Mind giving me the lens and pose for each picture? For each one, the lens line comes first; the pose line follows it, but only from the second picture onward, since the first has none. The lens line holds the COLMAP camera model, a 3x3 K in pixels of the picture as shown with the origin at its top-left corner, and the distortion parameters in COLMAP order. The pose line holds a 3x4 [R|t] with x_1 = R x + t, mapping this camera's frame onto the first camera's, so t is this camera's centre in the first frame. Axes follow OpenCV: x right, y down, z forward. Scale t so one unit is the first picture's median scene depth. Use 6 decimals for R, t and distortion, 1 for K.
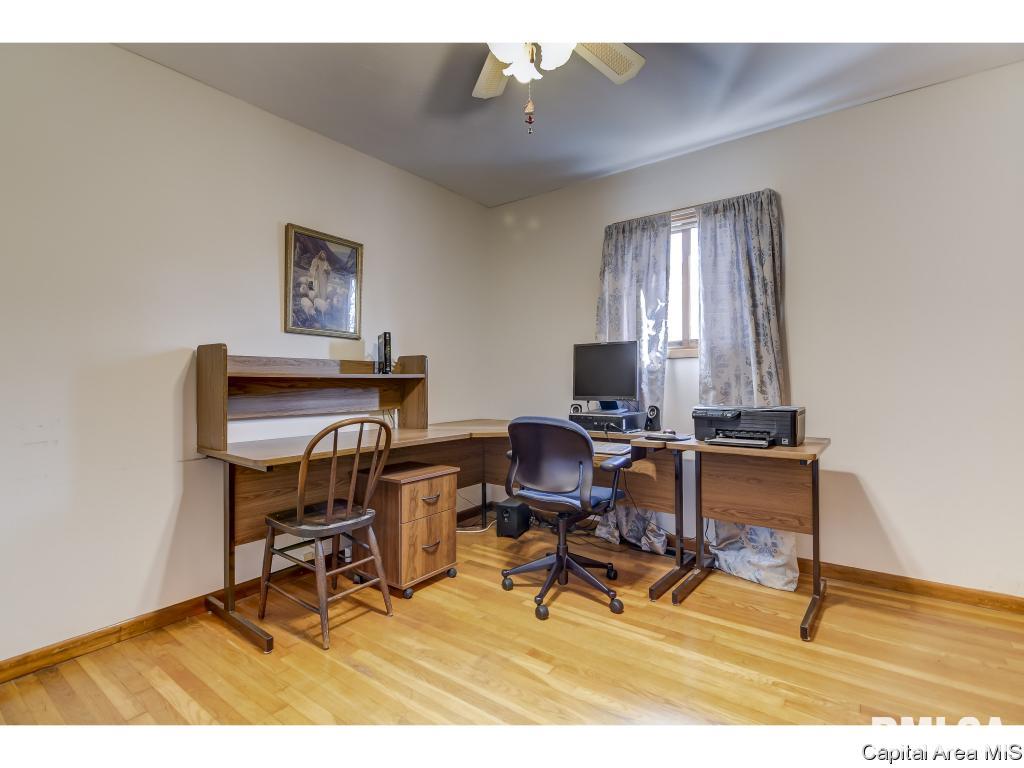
lens RADIAL K [[490.8, 0, 510.8], [0, 490.8, 383.1], [0, 0, 1]] dist [0.001429, -0.001020]
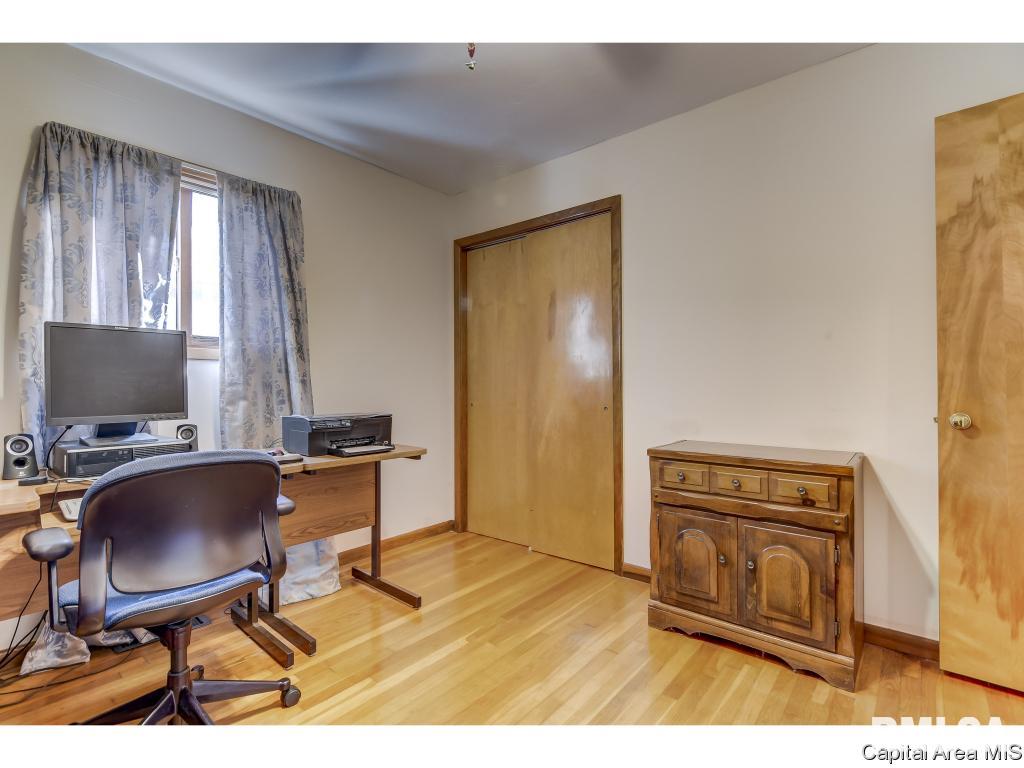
lens RADIAL K [[490.8, 0, 510.8], [0, 490.8, 383.1], [0, 0, 1]] dist [0.001429, -0.001020]
pose [[0.059616, 0.011580, 0.998154, -0.400465], [0.010013, 0.999875, -0.012198, -0.000304], [-0.998171, 0.010722, 0.059492, 0.496720]]
